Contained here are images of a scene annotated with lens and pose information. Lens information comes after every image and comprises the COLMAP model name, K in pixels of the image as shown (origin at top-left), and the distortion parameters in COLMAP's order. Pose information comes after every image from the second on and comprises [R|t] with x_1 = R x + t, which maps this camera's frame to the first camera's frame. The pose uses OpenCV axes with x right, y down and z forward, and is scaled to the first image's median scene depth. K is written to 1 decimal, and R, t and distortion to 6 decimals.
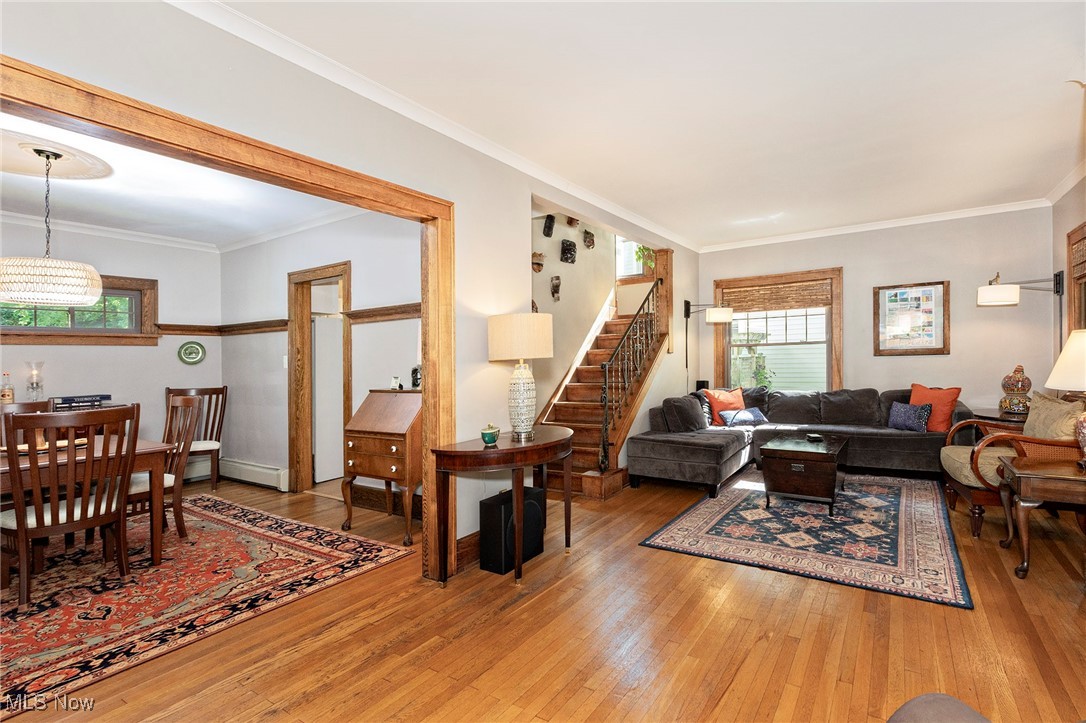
lens RADIAL K [[496.2, 0, 596.7], [0, 496.2, 365.6], [0, 0, 1]] dist [-0.005382, -0.000421]
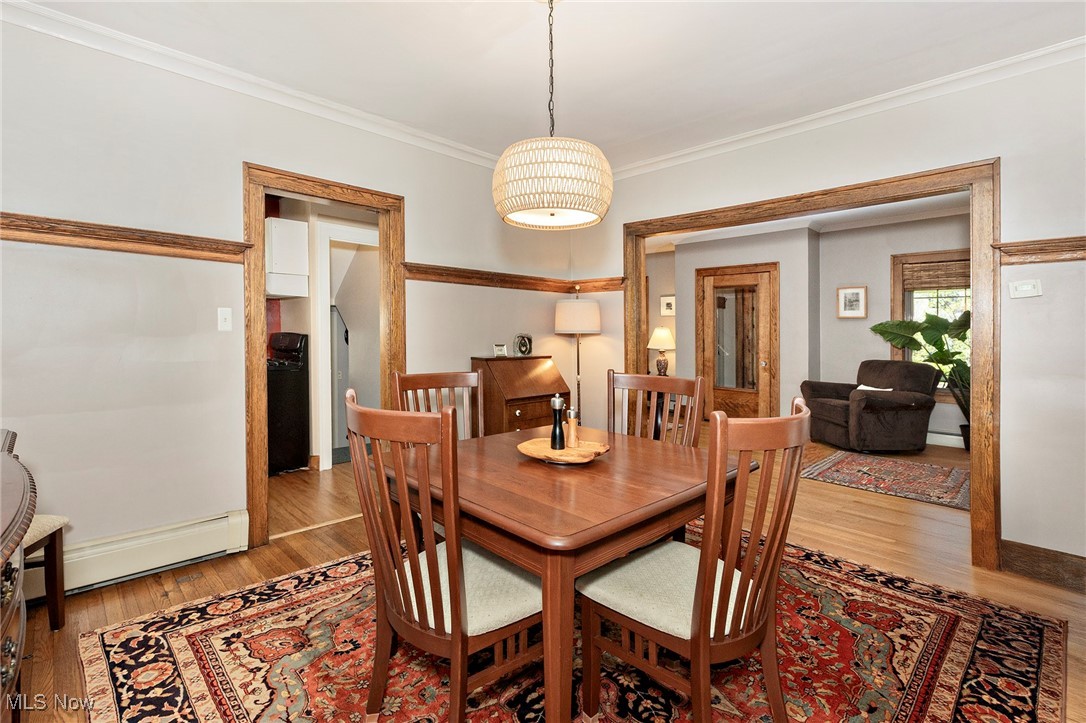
lens RADIAL K [[496.2, 0, 511.4], [0, 496.2, 339.1], [0, 0, 1]] dist [-0.005382, -0.000421]
pose [[0.284365, 0.016953, 0.958566, -1.440218], [-0.009117, 0.999846, -0.014979, 0.028266], [-0.958673, -0.004480, 0.284476, 0.737338]]
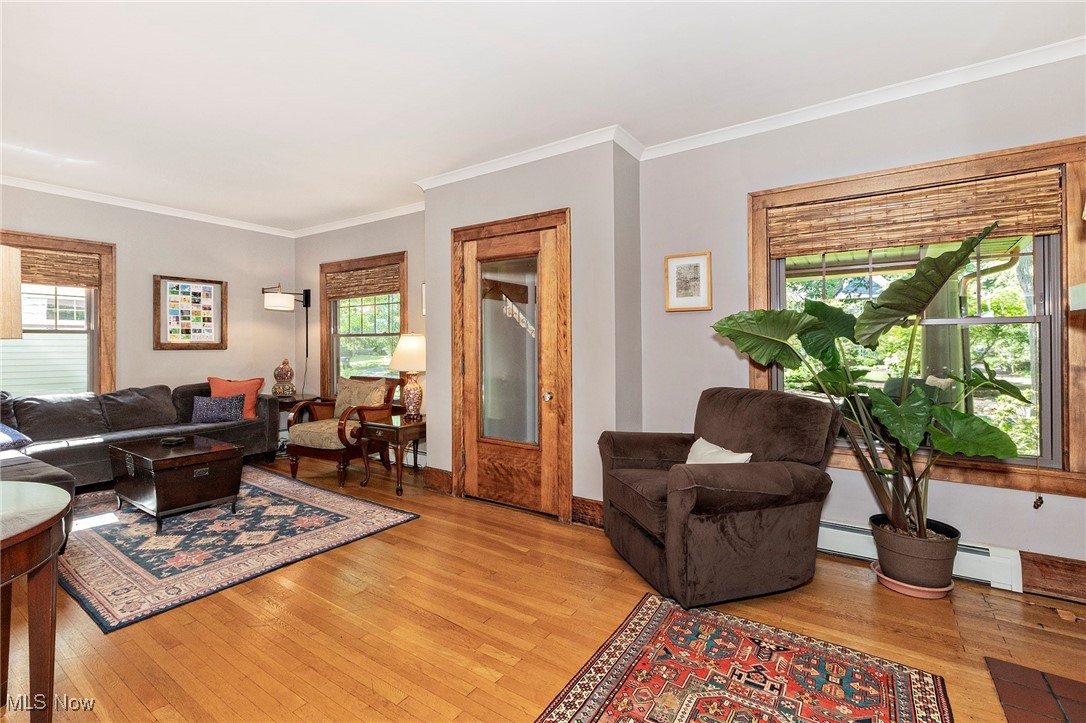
lens RADIAL K [[495.6, 0, 543.9], [0, 495.6, 356.3], [0, 0, 1]] dist [0.000846, 0.000080]
pose [[0.044889, 0.001918, 0.998990, -0.482791], [0.013499, 0.999906, -0.002526, 0.007051], [-0.998901, 0.013599, 0.044859, 0.353734]]
